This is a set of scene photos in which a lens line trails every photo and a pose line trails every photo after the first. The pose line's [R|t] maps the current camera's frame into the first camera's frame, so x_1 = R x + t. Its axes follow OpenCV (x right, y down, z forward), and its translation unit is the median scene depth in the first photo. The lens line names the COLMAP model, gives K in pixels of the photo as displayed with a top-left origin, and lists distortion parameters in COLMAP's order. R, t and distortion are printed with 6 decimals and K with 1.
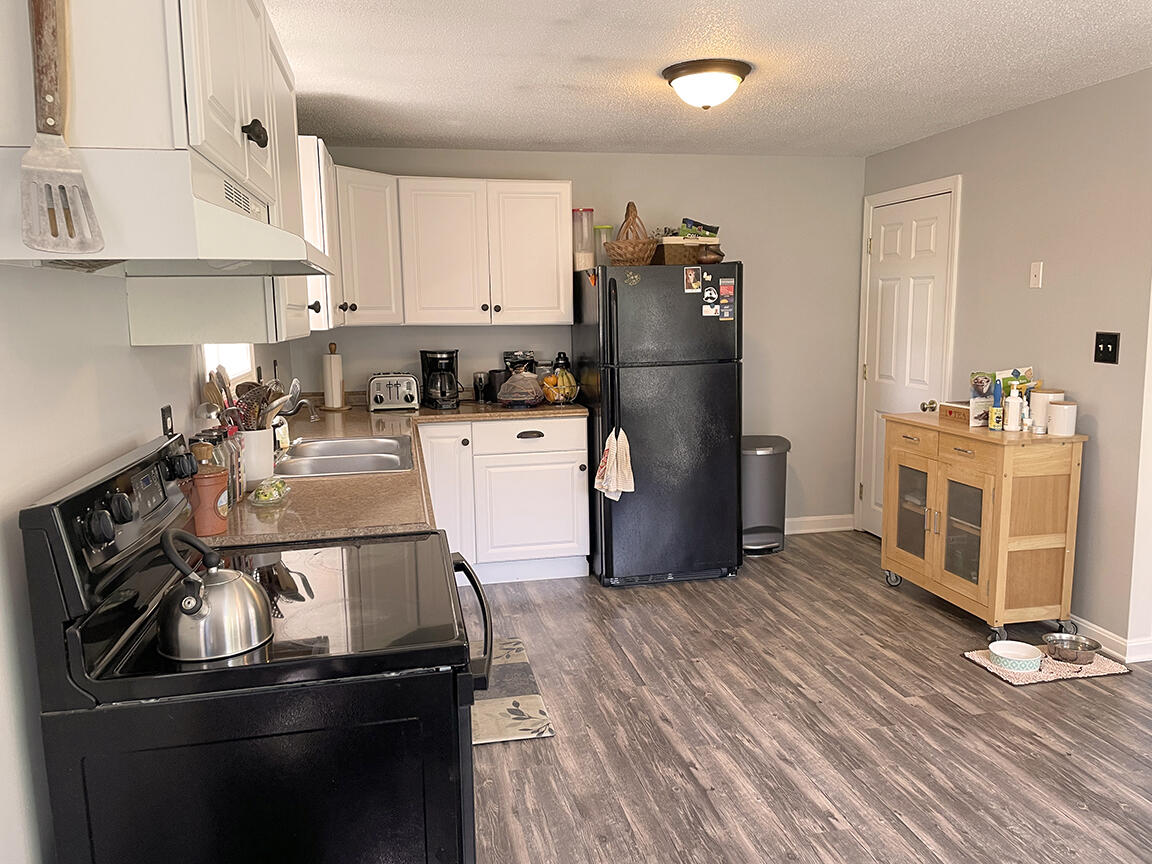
lens RADIAL K [[852.7, 0, 576.0], [0, 852.7, 432.0], [0, 0, 1]] dist [0.012648, -0.004815]
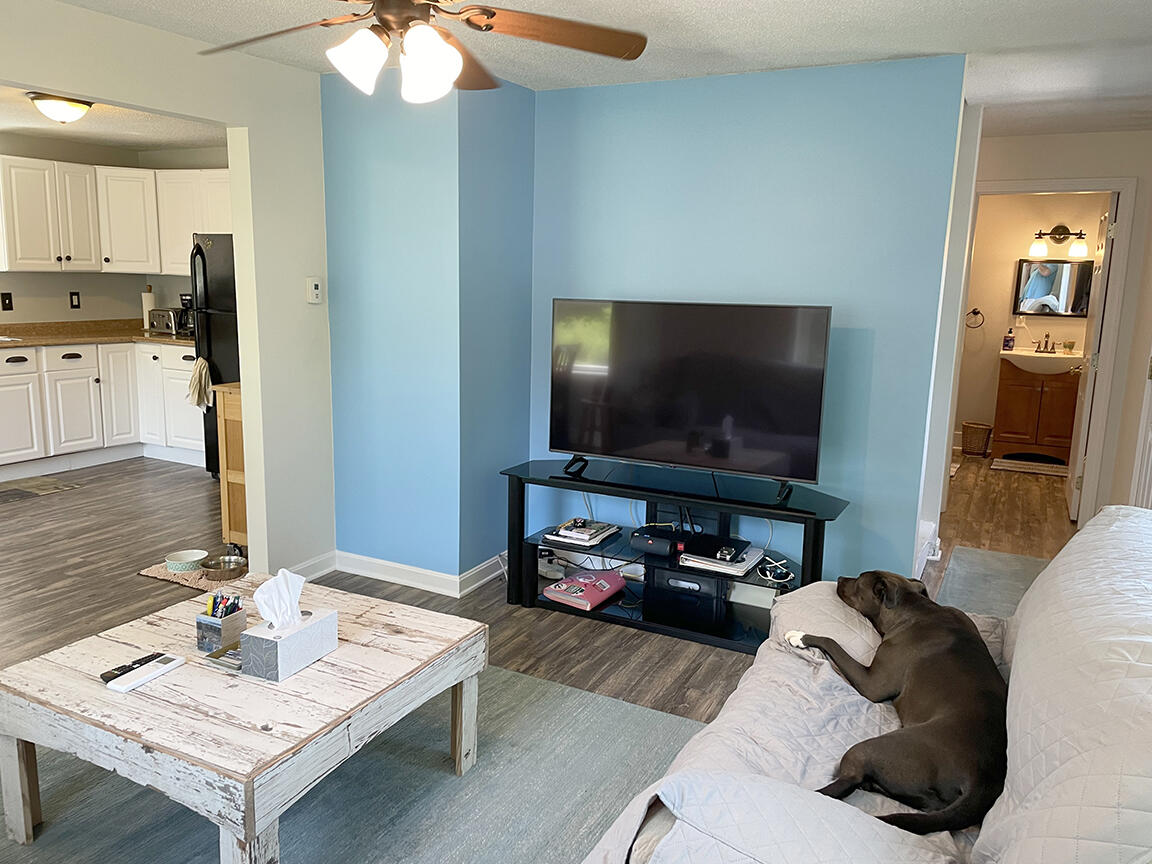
lens RADIAL K [[852.7, 0, 576.0], [0, 852.7, 432.0], [0, 0, 1]] dist [0.012648, -0.004815]
pose [[0.794221, 0.149718, -0.588895, 1.643829], [-0.130271, 0.988589, 0.075643, -0.083312], [0.593500, 0.016639, 0.804662, 0.349473]]
